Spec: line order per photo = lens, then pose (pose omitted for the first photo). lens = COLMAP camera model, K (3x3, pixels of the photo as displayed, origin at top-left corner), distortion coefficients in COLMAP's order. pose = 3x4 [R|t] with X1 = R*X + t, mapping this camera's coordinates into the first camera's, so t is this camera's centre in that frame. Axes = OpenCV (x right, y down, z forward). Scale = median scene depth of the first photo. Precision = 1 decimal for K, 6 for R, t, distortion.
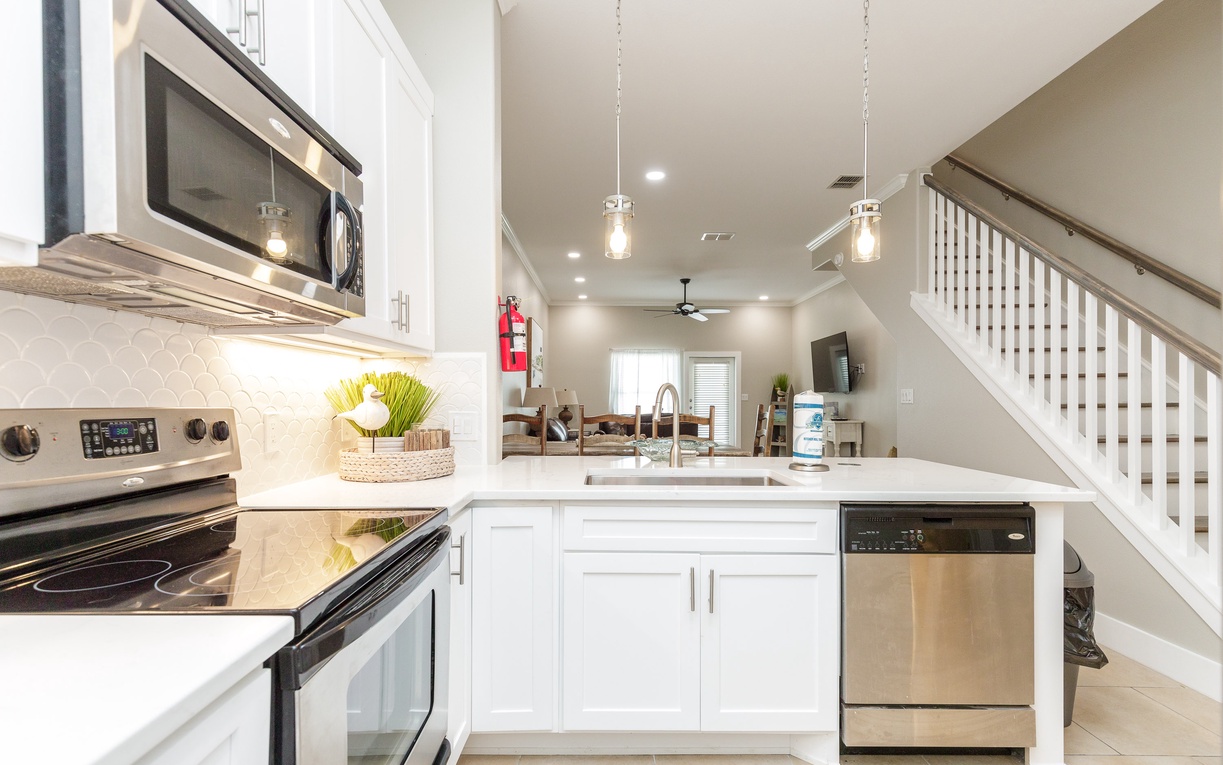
lens RADIAL K [[572.1, 0, 589.3], [0, 572.1, 401.4], [0, 0, 1]] dist [0.001192, 0.000175]
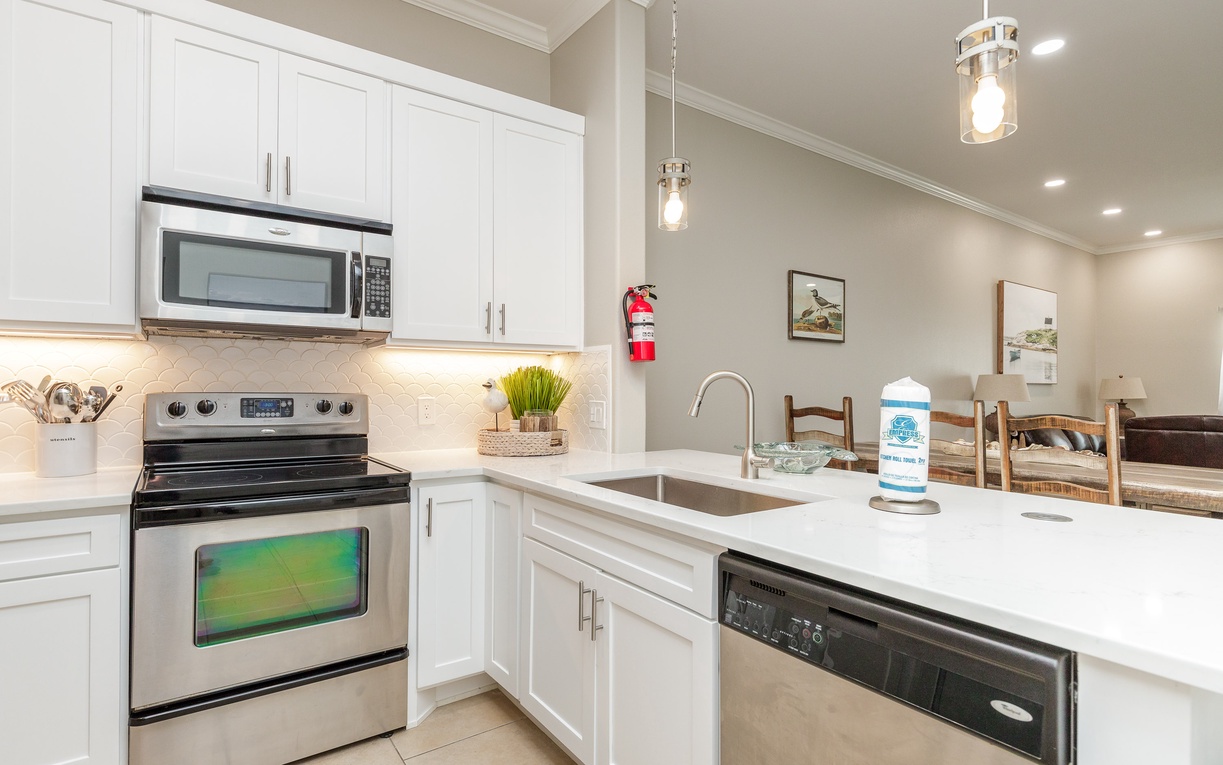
lens RADIAL K [[580.9, 0, 558.1], [0, 580.9, 384.6], [0, 0, 1]] dist [0.000942, 0.001046]
pose [[0.572411, -0.000866, -0.819966, 0.613400], [-0.008020, 0.999946, -0.006655, -0.004872], [0.819927, 0.010385, 0.572373, 0.310251]]
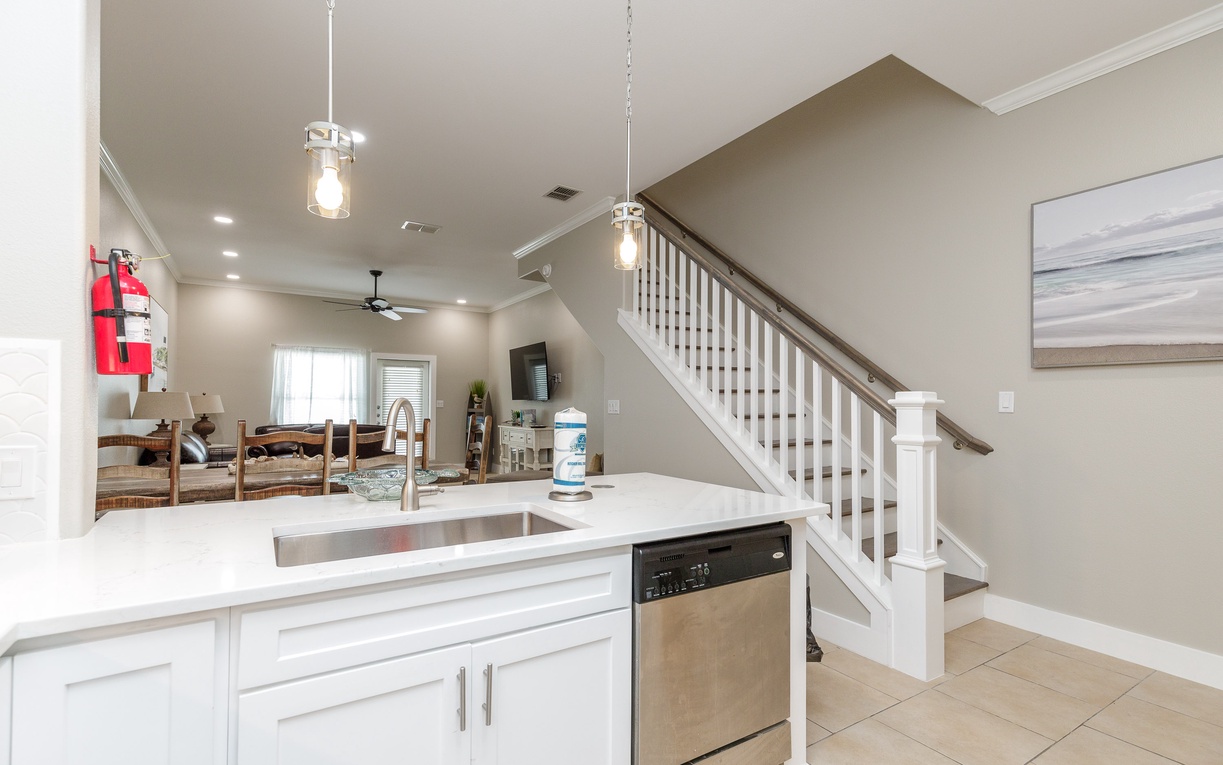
lens RADIAL K [[568.4, 0, 622.1], [0, 568.4, 395.2], [0, 0, 1]] dist [0.016503, -0.008439]
pose [[0.827862, 0.009800, 0.560846, -0.036192], [0.000359, 0.999838, -0.018001, -0.020227], [-0.560931, 0.015103, 0.827725, 0.211480]]
